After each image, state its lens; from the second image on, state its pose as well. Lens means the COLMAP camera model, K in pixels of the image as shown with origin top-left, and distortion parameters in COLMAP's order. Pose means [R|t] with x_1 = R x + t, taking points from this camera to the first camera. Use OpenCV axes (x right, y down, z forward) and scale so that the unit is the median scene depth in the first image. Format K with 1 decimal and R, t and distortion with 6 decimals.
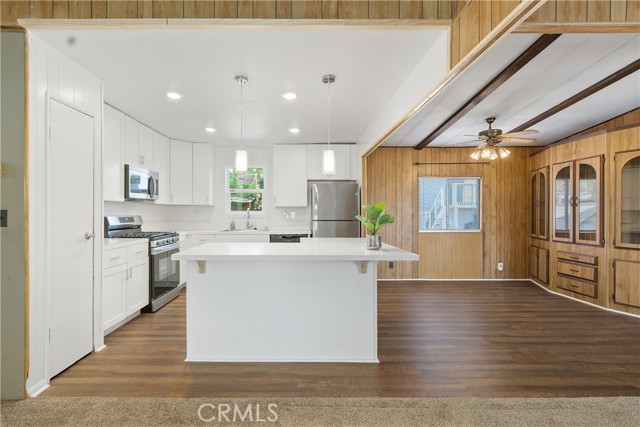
lens RADIAL K [[317.9, 0, 301.6], [0, 317.9, 211.5], [0, 0, 1]] dist [0.002057, -0.000100]
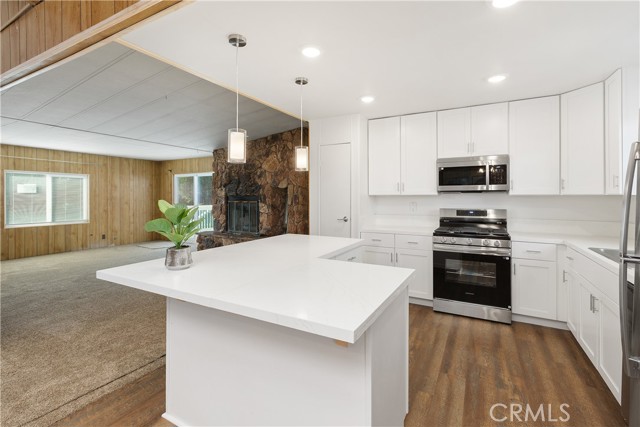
lens RADIAL K [[291.1, 0, 325.9], [0, 291.1, 196.3], [0, 0, 1]] dist [0.006392, -0.005097]
pose [[-0.477670, -0.003401, -0.878533, 0.395553], [0.001400, 0.999988, -0.004632, -0.019197], [0.878538, -0.003443, -0.477659, 0.978082]]
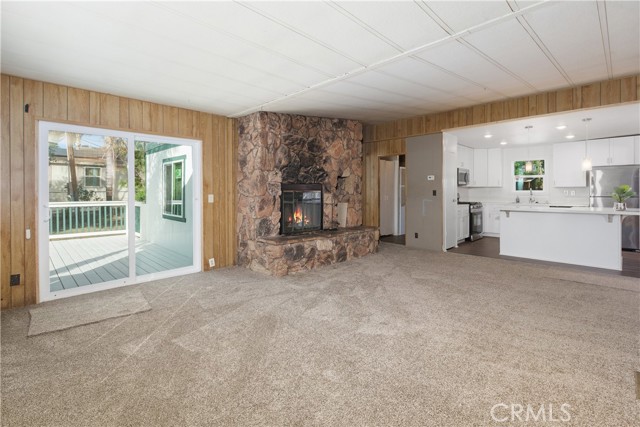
lens RADIAL K [[291.1, 0, 298.6], [0, 291.1, 193.8], [0, 0, 1]] dist [0.006392, -0.005097]
pose [[0.675957, 0.000926, -0.736940, 0.124646], [0.004616, 0.999974, 0.005490, 0.003162], [0.736927, -0.007113, 0.675935, -0.880342]]
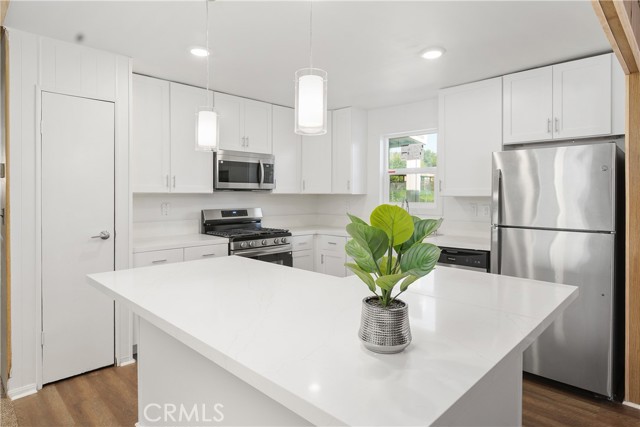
lens RADIAL K [[372.0, 0, 288.5], [0, 372.0, 193.6], [0, 0, 1]] dist [0.003786, -0.002104]
pose [[0.680228, -0.004047, -0.732990, 0.272985], [0.000647, 0.999988, -0.004921, -0.020961], [0.733001, 0.002873, 0.680222, 0.399587]]
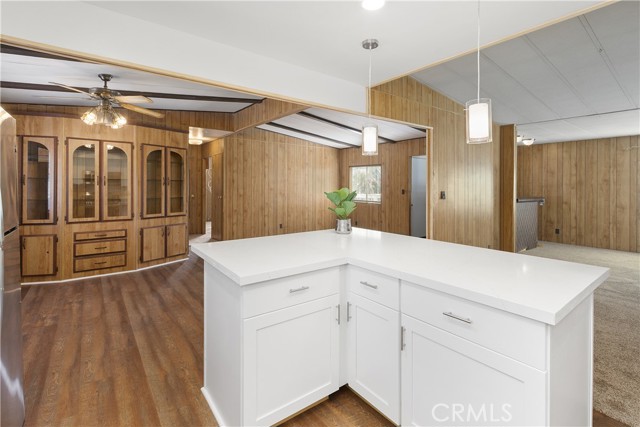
lens RADIAL K [[291.1, 0, 304.0], [0, 291.1, 184.9], [0, 0, 1]] dist [0.006392, -0.005097]
pose [[-0.578898, -0.002511, 0.815396, -0.290641], [-0.009498, 0.999948, -0.003663, -0.020671], [-0.815344, -0.009865, -0.578892, 1.026986]]
